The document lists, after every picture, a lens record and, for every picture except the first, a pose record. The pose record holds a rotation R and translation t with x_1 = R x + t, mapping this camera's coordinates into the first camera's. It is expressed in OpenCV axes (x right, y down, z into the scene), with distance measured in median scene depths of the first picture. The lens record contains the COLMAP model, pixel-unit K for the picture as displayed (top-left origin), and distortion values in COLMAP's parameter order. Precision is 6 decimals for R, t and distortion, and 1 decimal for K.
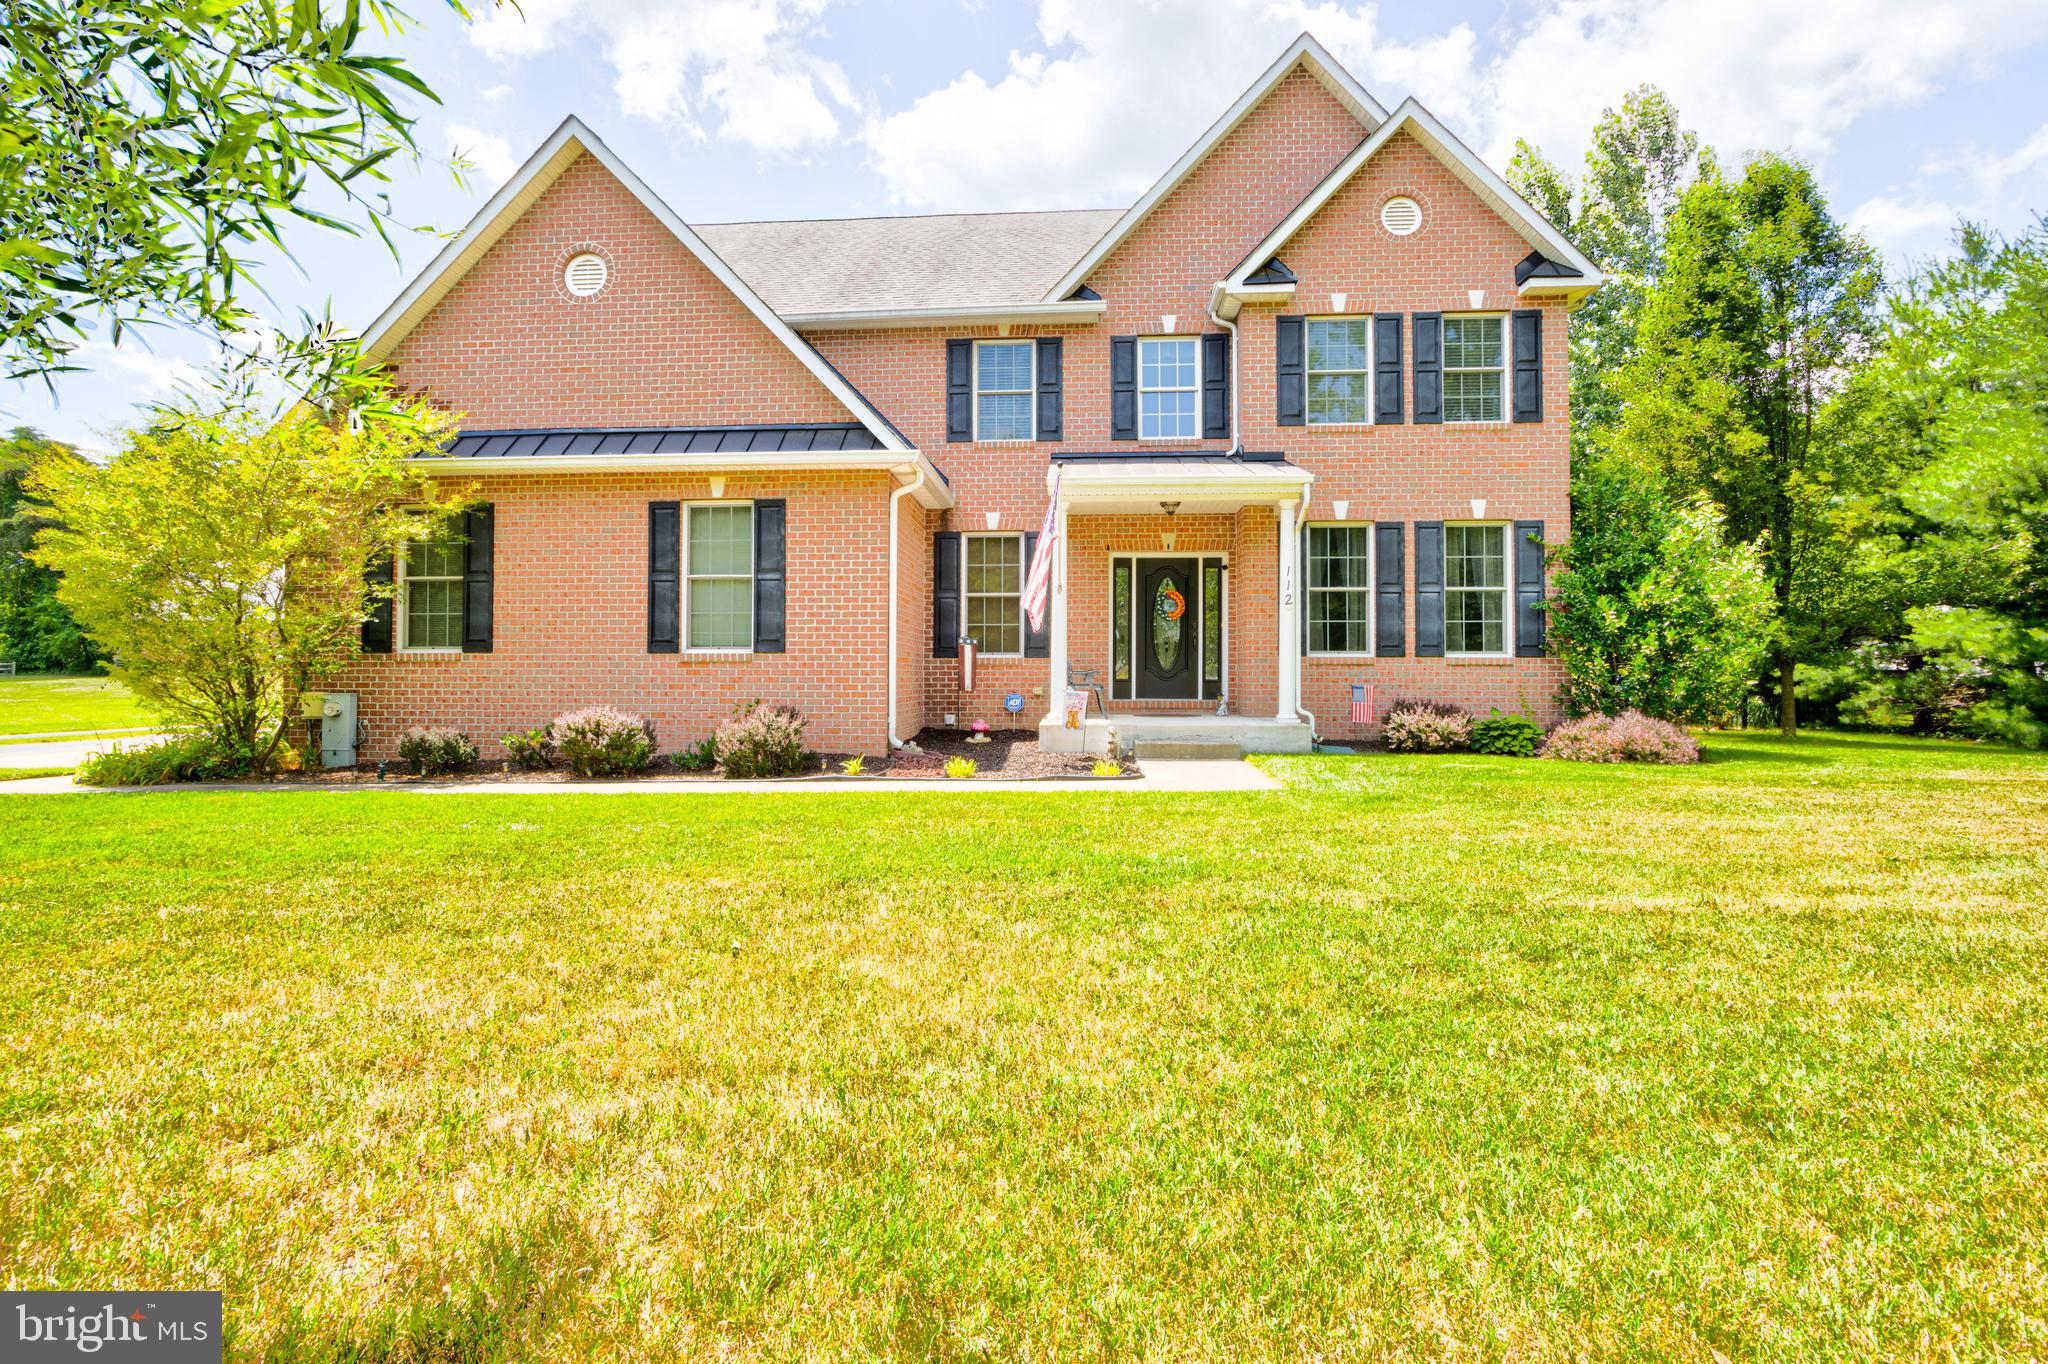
lens RADIAL K [[950.3, 0, 1019.9], [0, 950.3, 673.7], [0, 0, 1]] dist [0.003359, 0.001705]
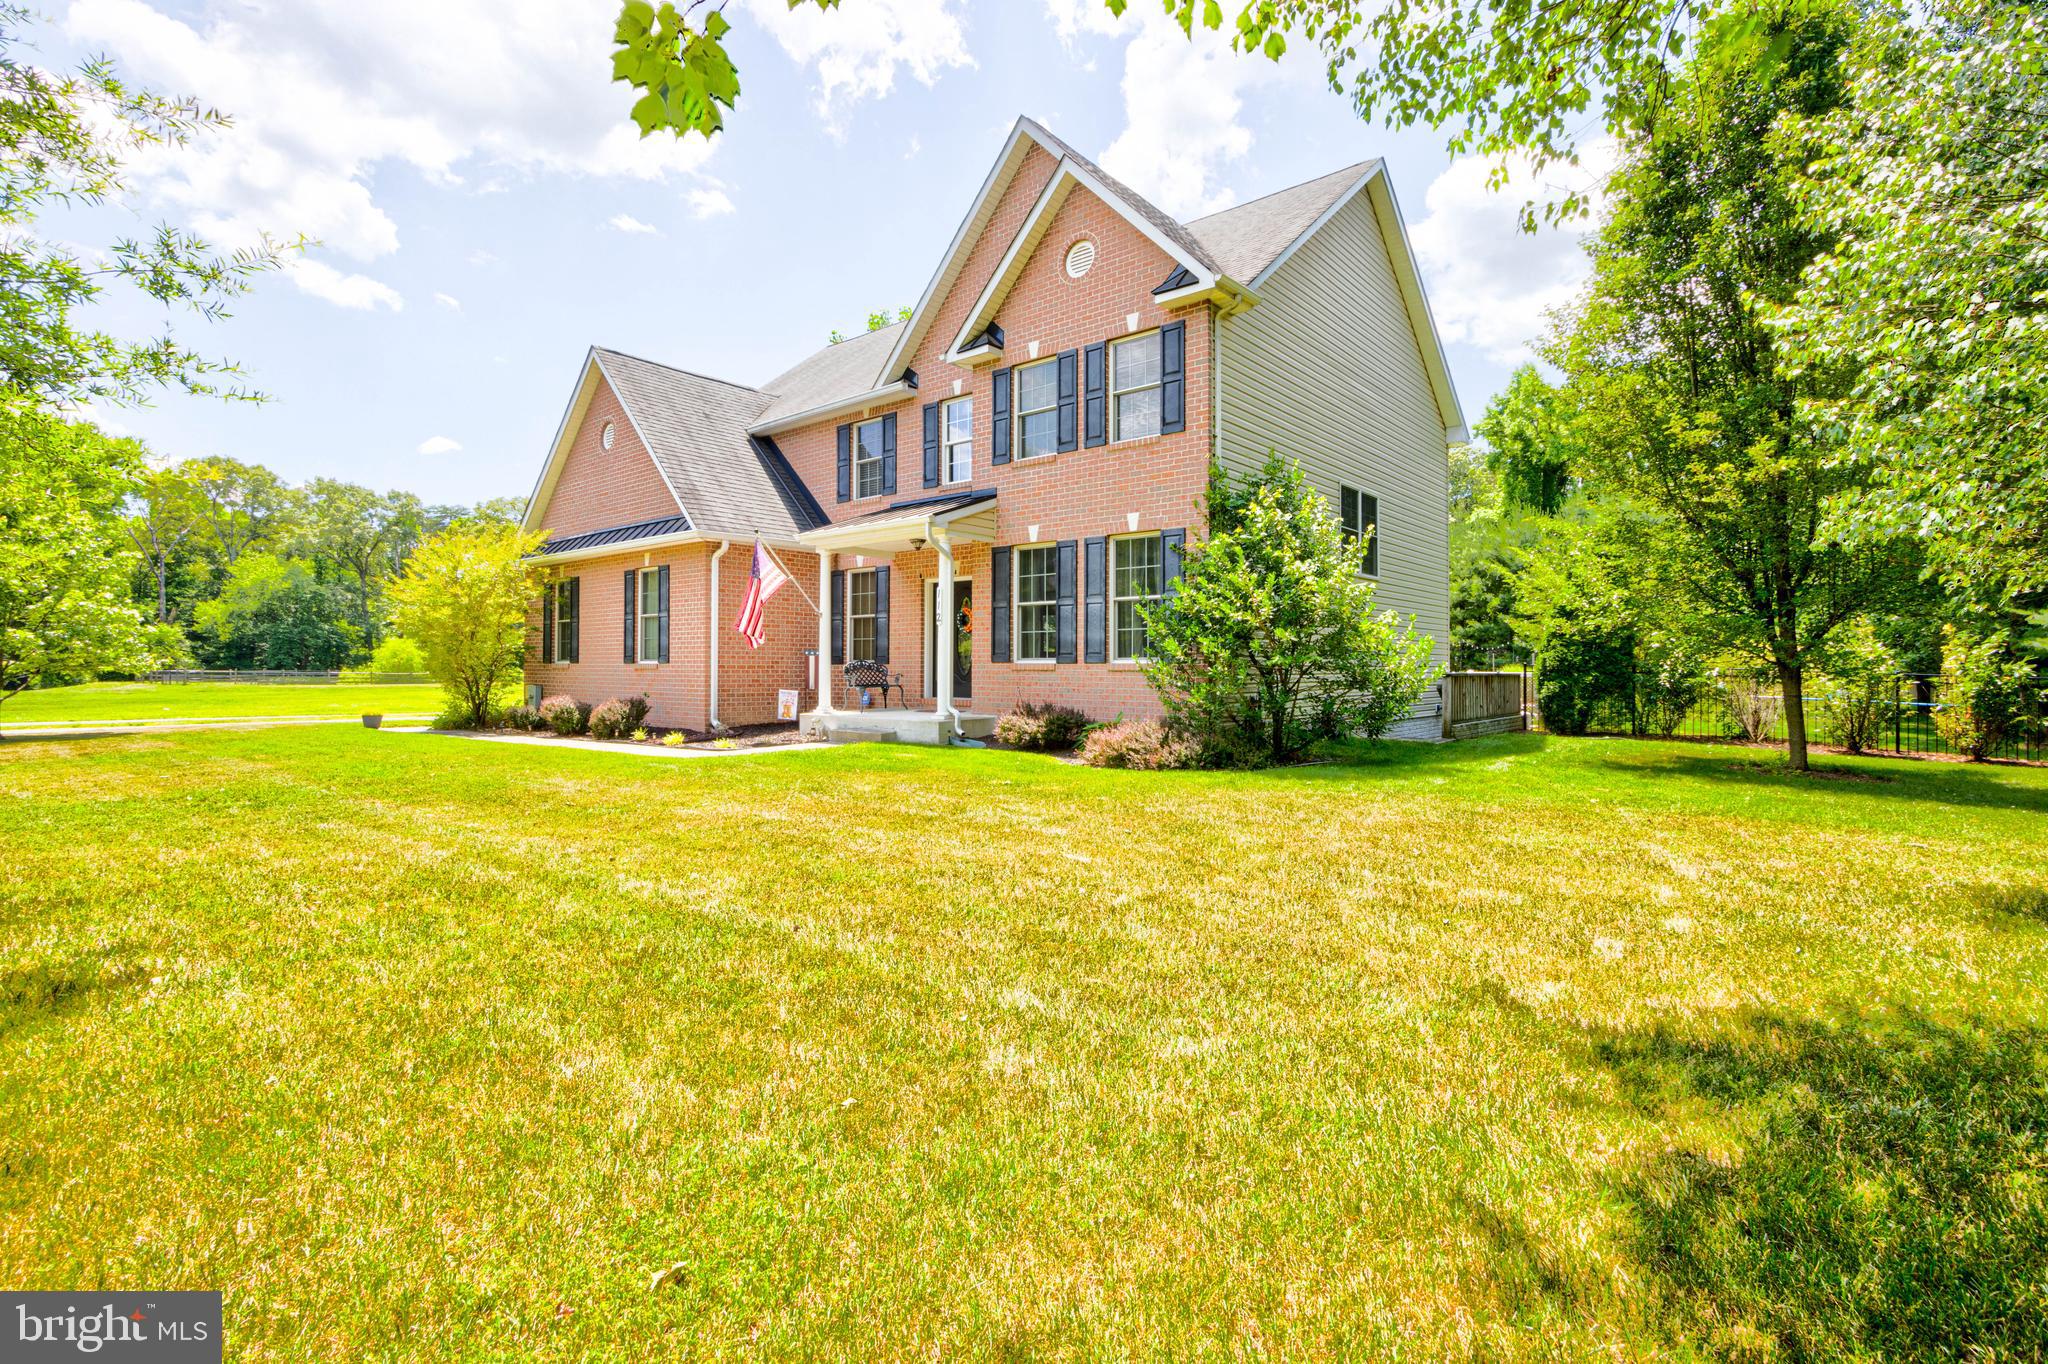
lens RADIAL K [[950.3, 0, 1005.0], [0, 950.3, 679.0], [0, 0, 1]] dist [0.003359, 0.001705]
pose [[0.805608, 0.001637, -0.592446, 0.985858], [-0.003213, 0.999994, -0.001606, 0.003358], [0.592440, 0.003197, 0.805608, 0.070734]]
